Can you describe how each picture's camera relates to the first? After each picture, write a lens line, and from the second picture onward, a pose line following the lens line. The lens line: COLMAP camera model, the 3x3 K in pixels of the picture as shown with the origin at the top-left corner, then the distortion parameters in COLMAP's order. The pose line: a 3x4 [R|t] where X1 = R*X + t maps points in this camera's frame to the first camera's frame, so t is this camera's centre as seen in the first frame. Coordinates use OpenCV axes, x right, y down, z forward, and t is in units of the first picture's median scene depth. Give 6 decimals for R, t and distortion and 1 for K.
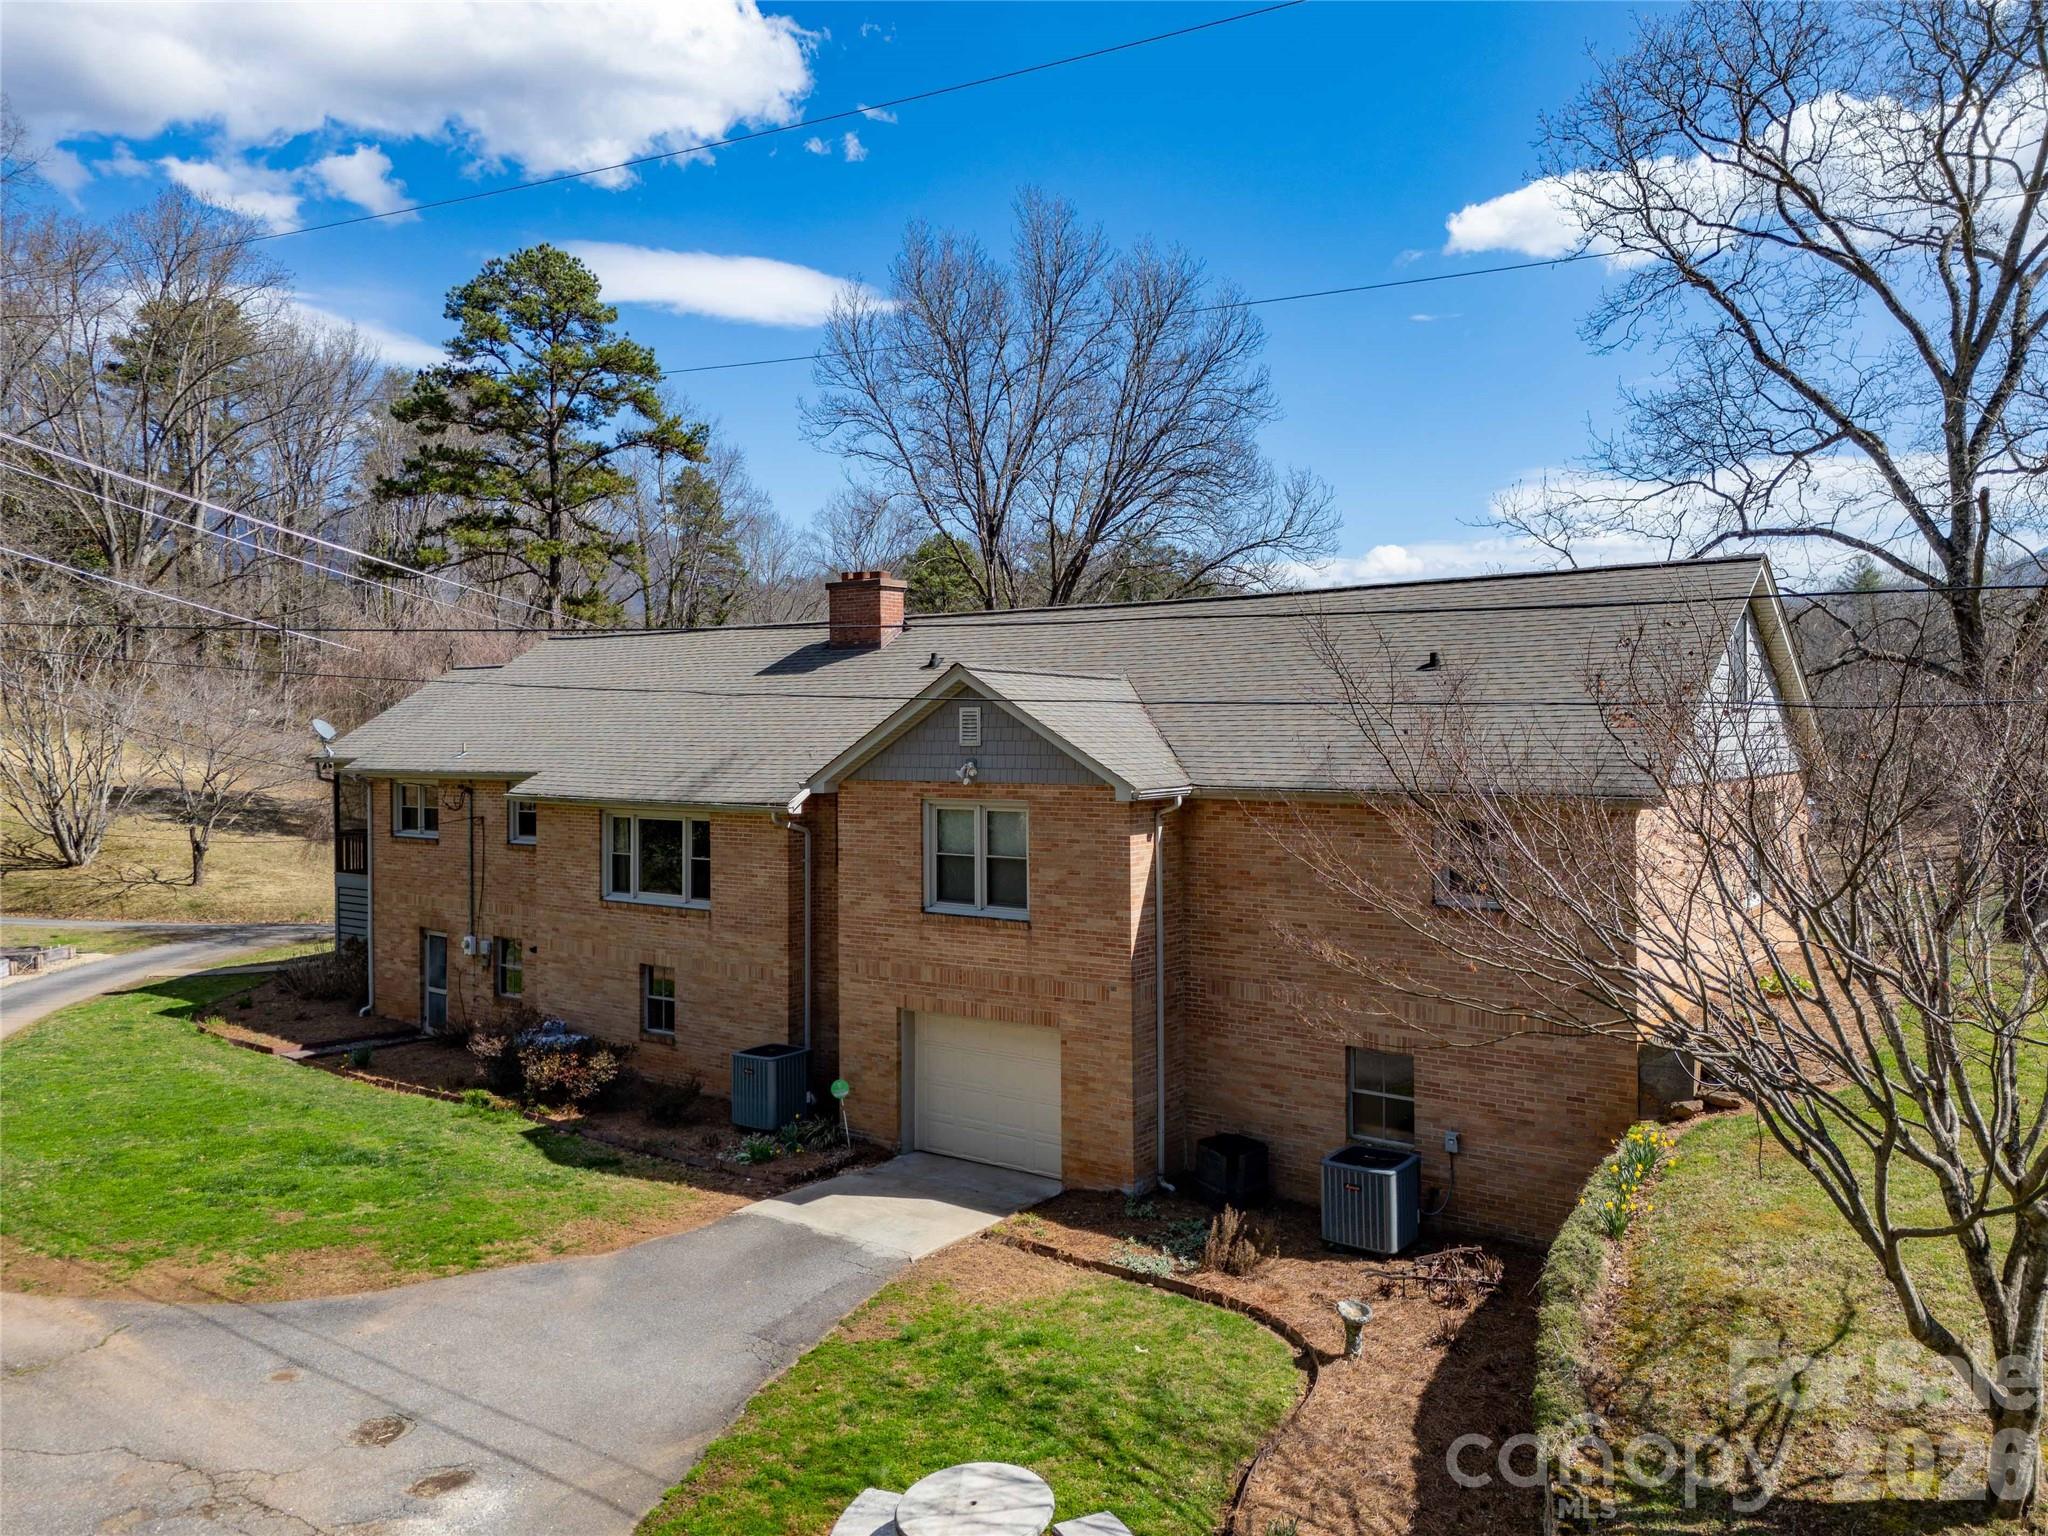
lens RADIAL K [[1528.0, 0, 1026.4], [0, 1528.0, 752.3], [0, 0, 1]] dist [0.069523, -0.057350]
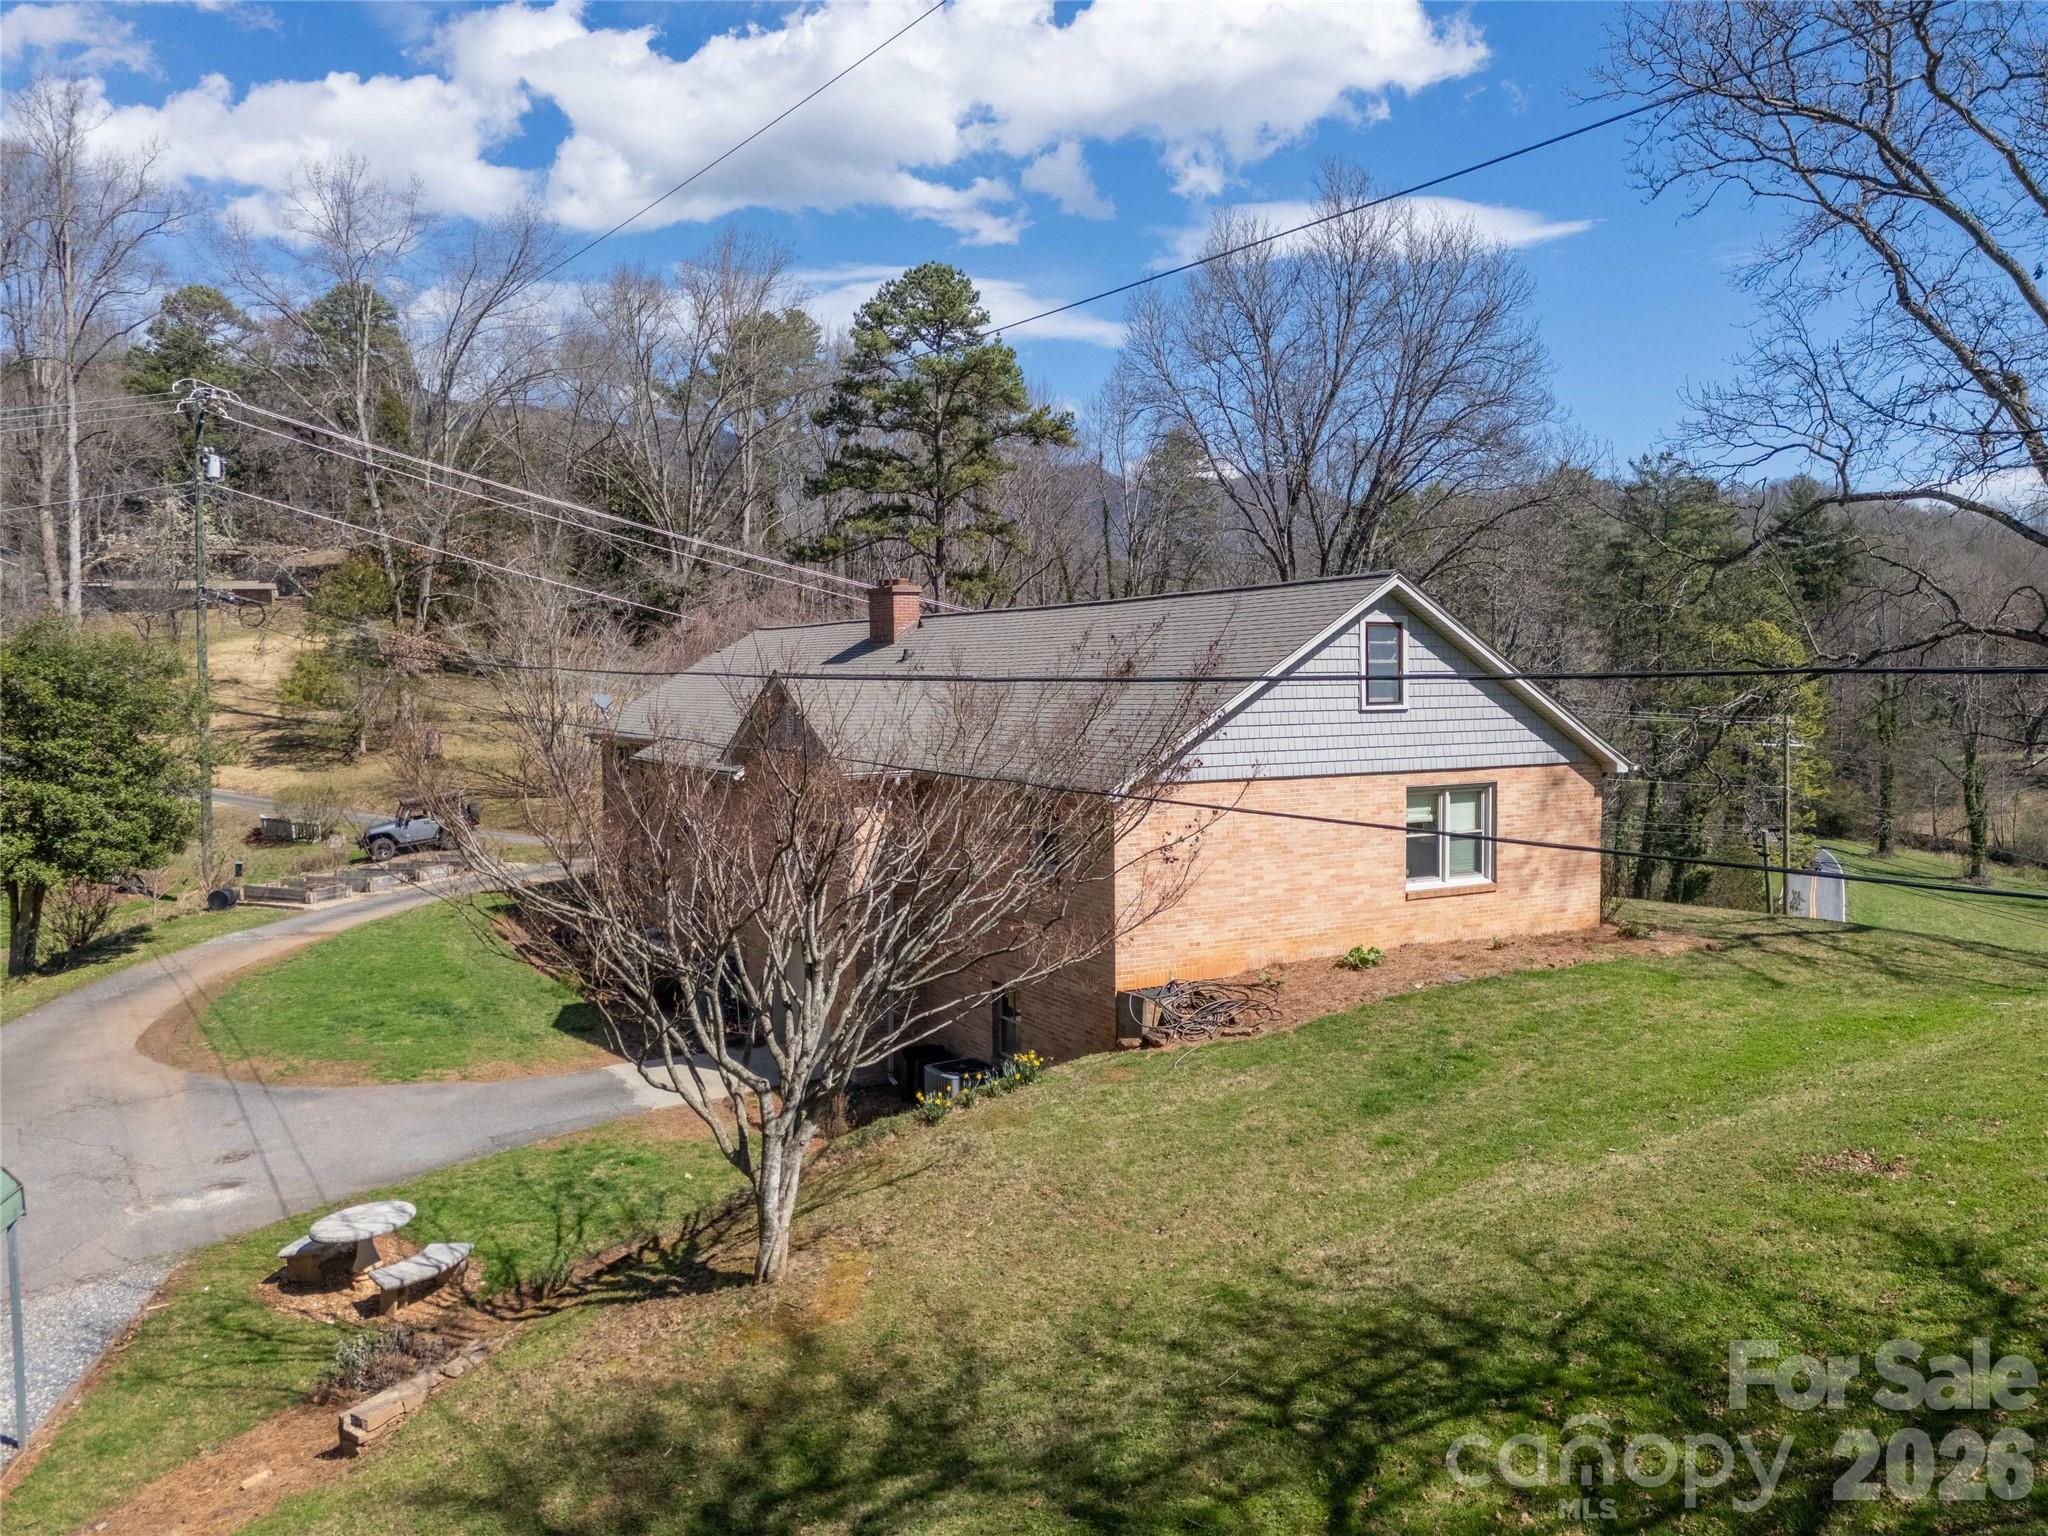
lens RADIAL K [[1528.0, 0, 1022.2], [0, 1528.0, 777.5], [0, 0, 1]] dist [0.069523, -0.057350]
pose [[0.927679, 0.022640, -0.372693, 0.175696], [-0.003885, 0.998691, 0.050997, -0.009314], [0.373359, -0.045862, 0.926552, -0.033547]]
